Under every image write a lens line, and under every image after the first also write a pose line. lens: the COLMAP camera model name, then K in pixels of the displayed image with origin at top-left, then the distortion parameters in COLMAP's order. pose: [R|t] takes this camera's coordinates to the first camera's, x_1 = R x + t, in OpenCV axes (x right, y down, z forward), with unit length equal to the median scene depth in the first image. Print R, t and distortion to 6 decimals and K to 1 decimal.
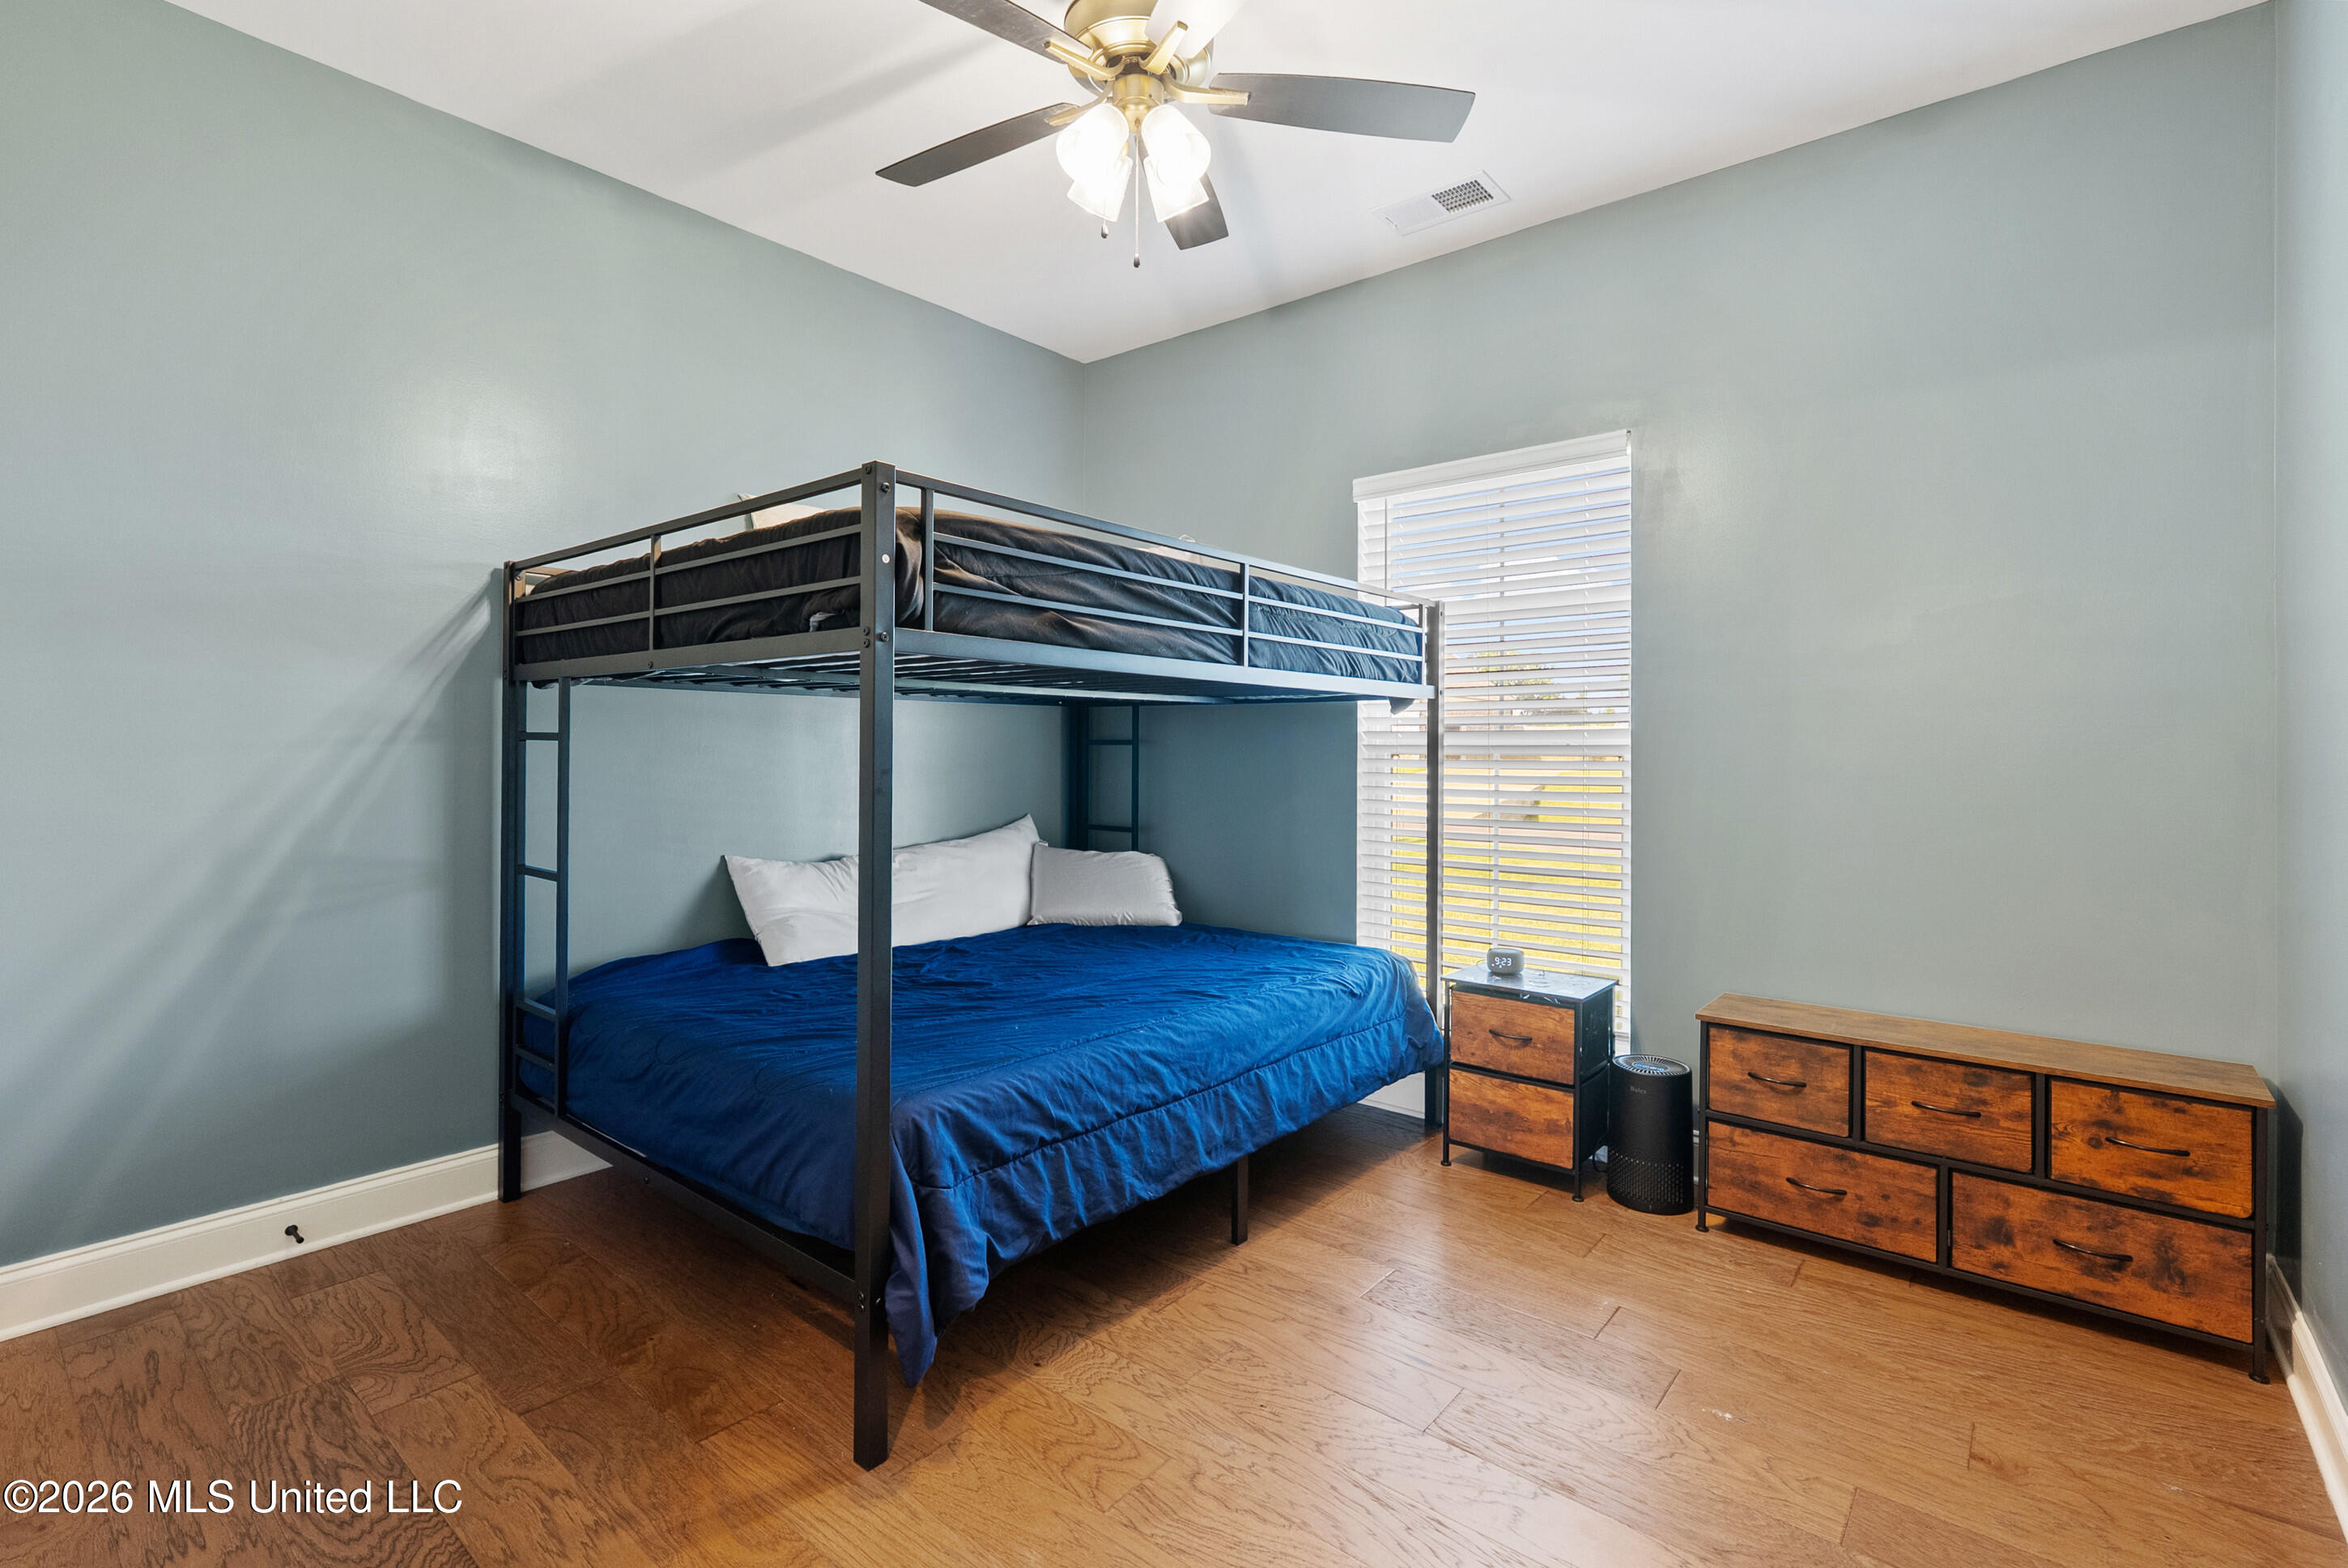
lens RADIAL K [[1067.3, 0, 1160.8], [0, 1067.3, 763.4], [0, 0, 1]] dist [-0.003917, -0.000168]
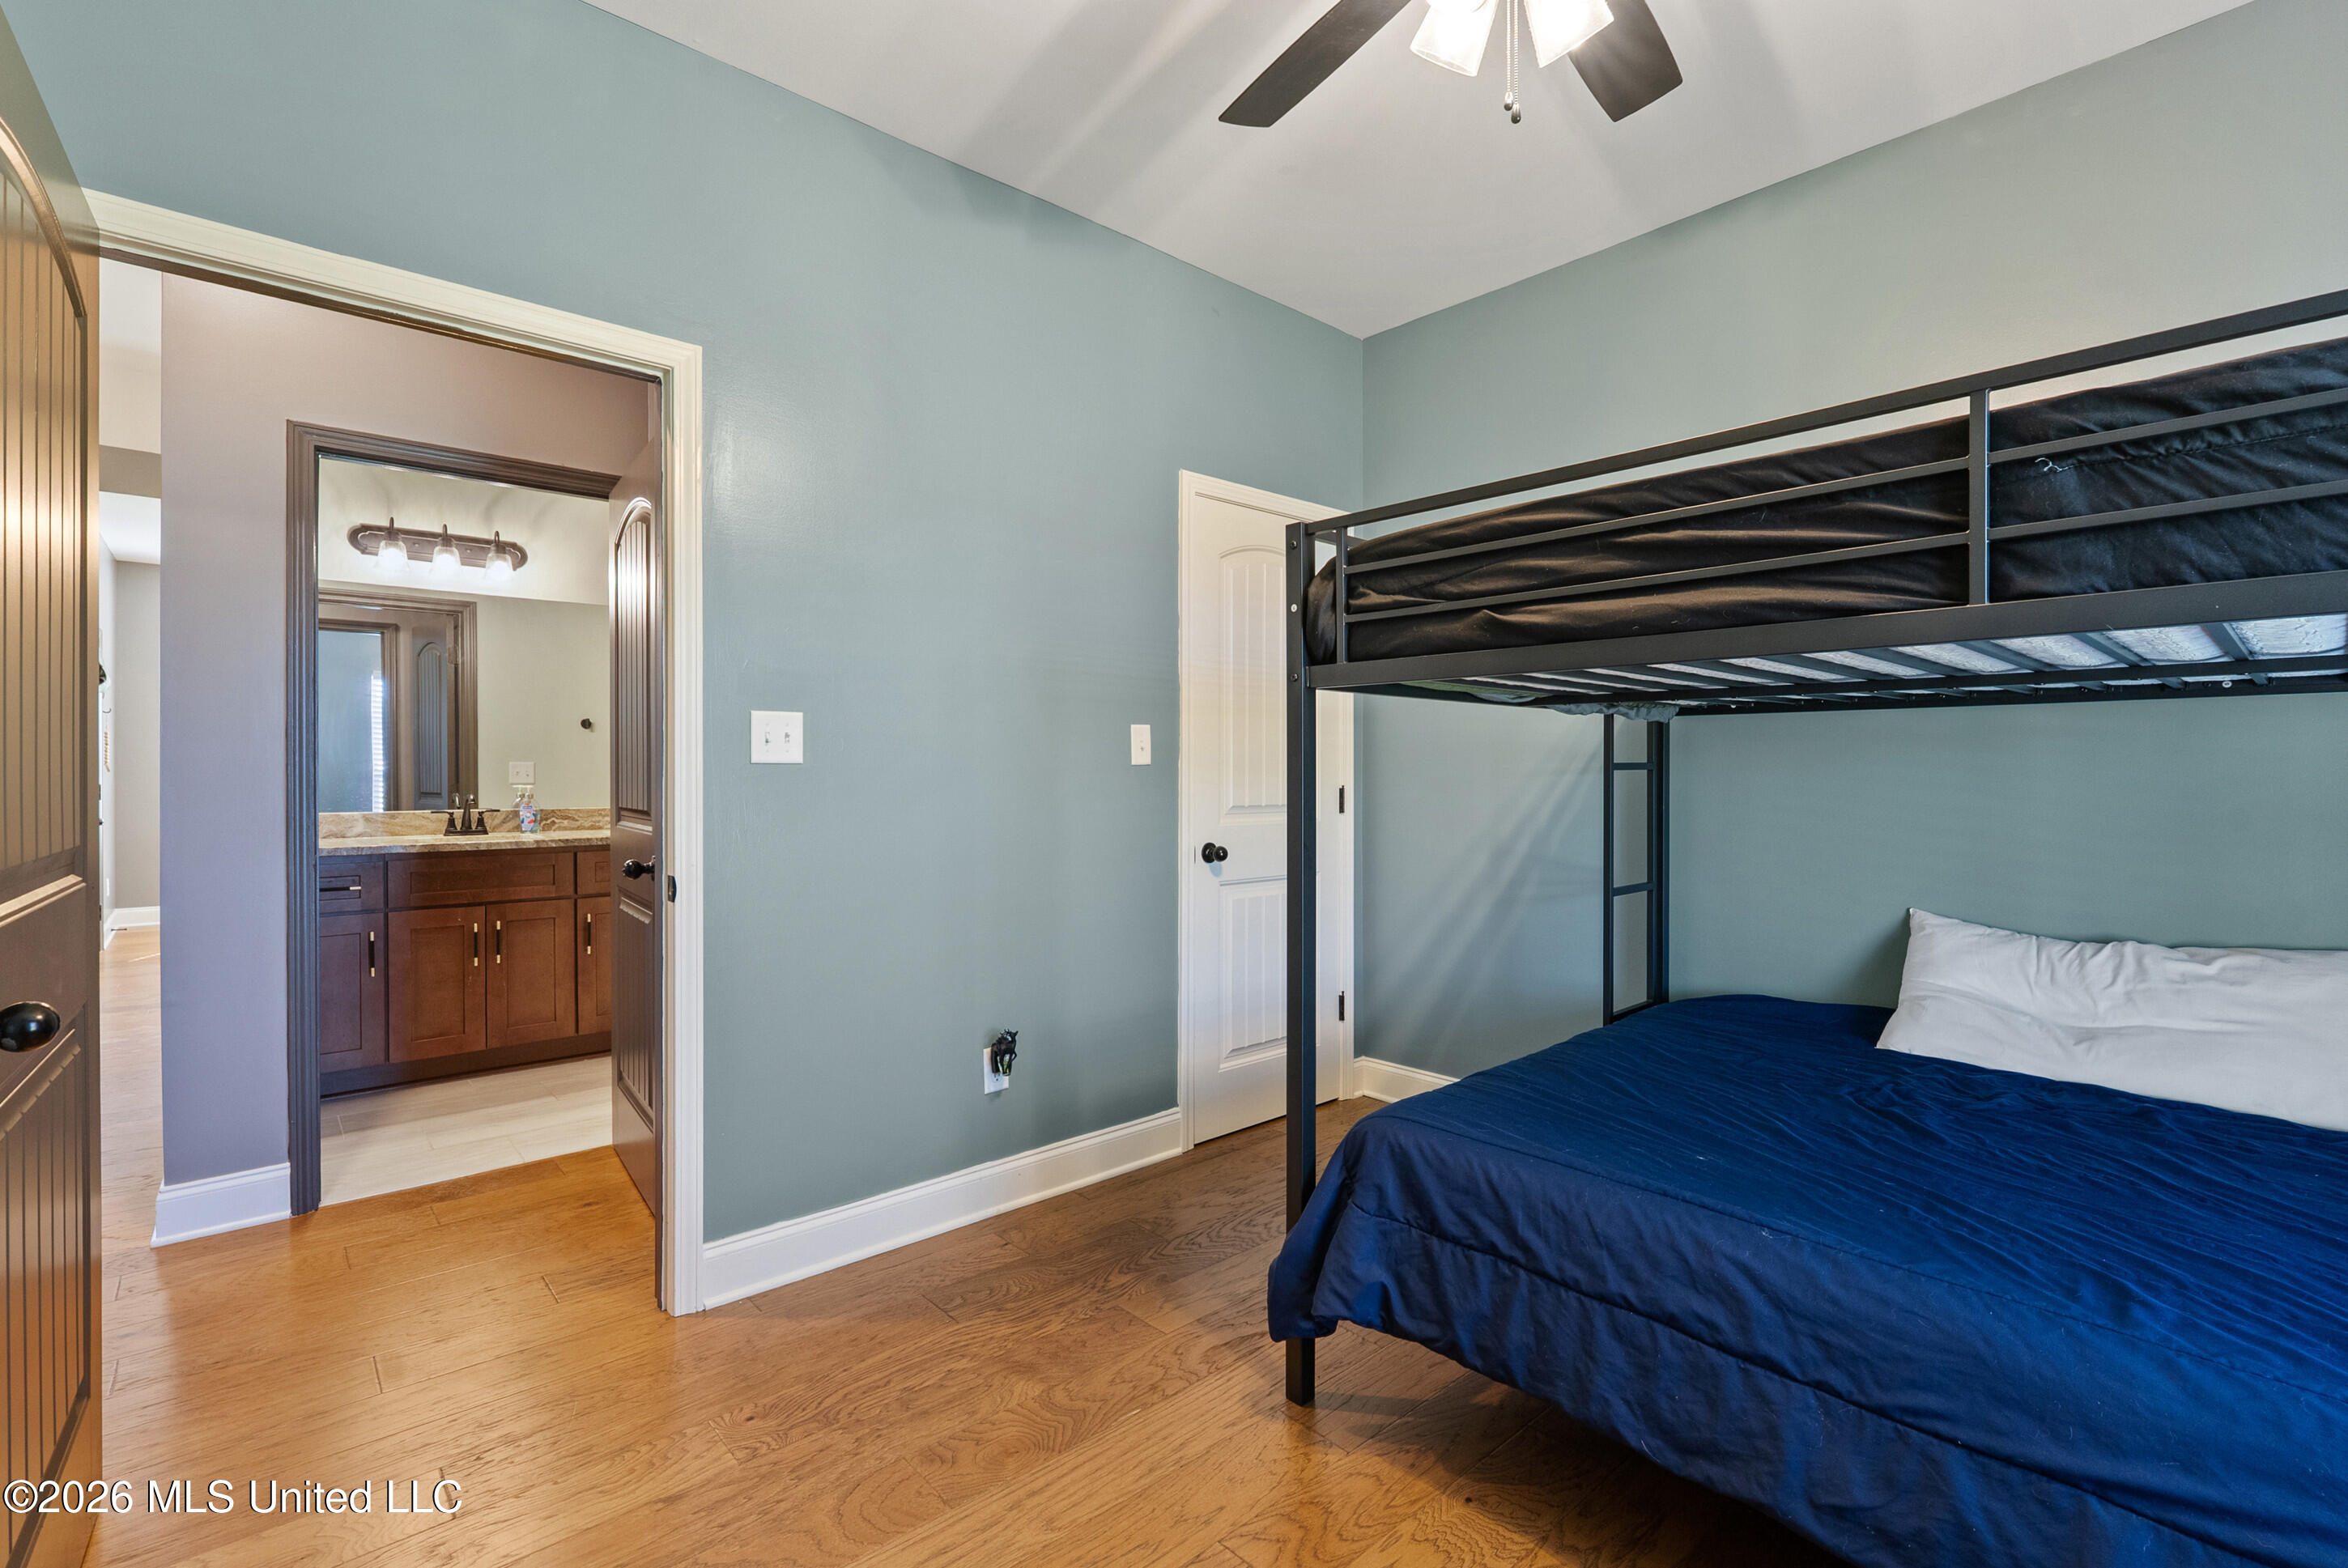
lens RADIAL K [[1059.1, 0, 1175.9], [0, 1059.1, 789.2], [0, 0, 1]] dist [-0.006378, 0.000121]
pose [[-0.138432, 0.008644, -0.990334, 0.677391], [-0.015365, 0.999823, 0.010875, -0.006970], [0.990253, 0.016722, -0.138274, 0.797371]]
